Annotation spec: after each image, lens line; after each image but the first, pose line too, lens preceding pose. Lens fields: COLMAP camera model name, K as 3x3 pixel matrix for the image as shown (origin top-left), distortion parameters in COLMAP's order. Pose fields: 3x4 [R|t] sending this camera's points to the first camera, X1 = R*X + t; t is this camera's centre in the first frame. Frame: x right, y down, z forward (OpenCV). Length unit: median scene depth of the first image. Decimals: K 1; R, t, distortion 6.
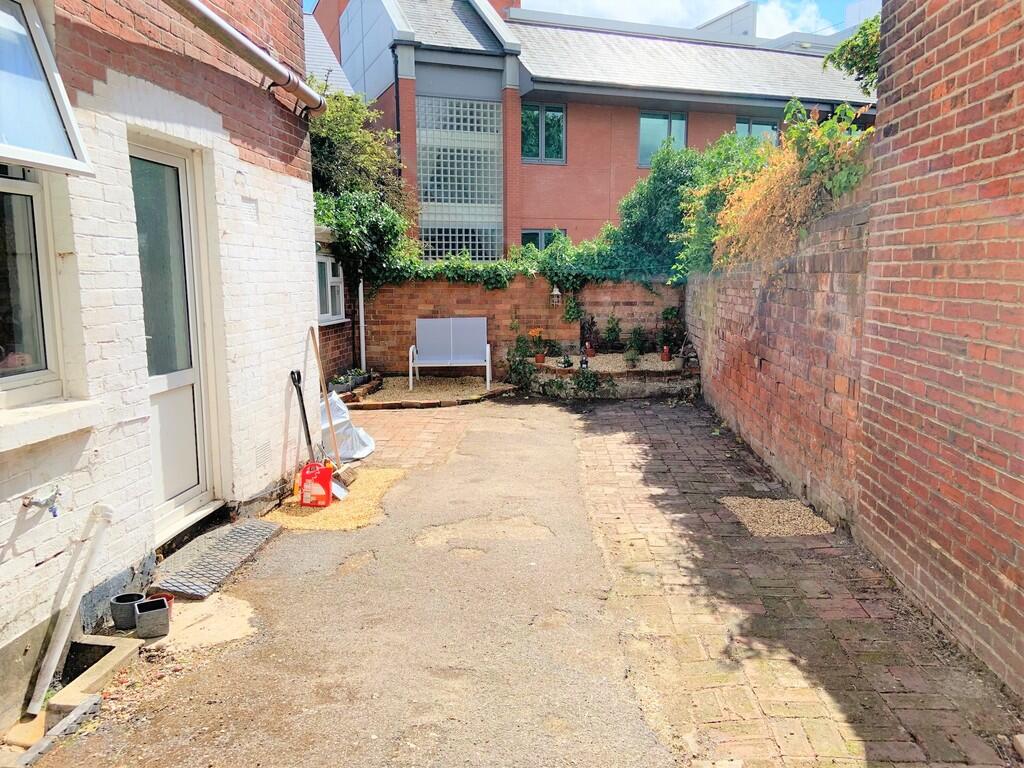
lens RADIAL K [[776.4, 0, 514.4], [0, 776.4, 385.1], [0, 0, 1]] dist [0.037203, -0.017736]
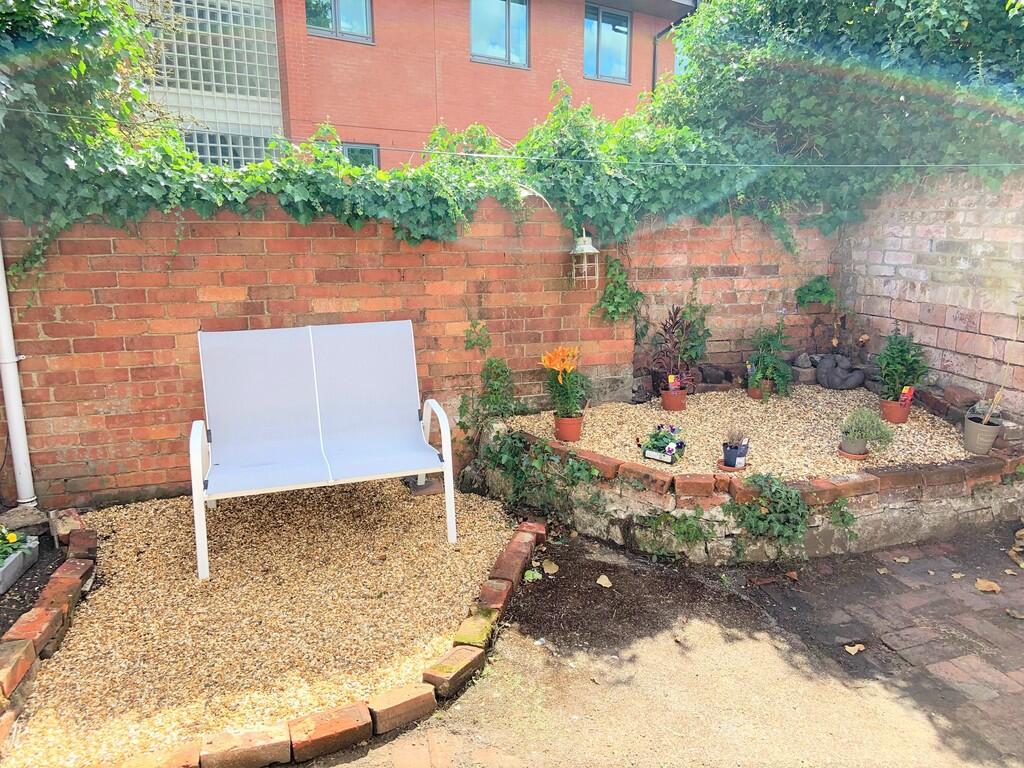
lens RADIAL K [[776.4, 0, 514.4], [0, 776.4, 376.6], [0, 0, 1]] dist [0.037203, -0.017736]
pose [[0.944977, -0.063817, 0.320853, -0.105246], [0.043968, 0.996665, 0.068740, -0.082661], [-0.324170, -0.050850, 0.944631, 0.637511]]
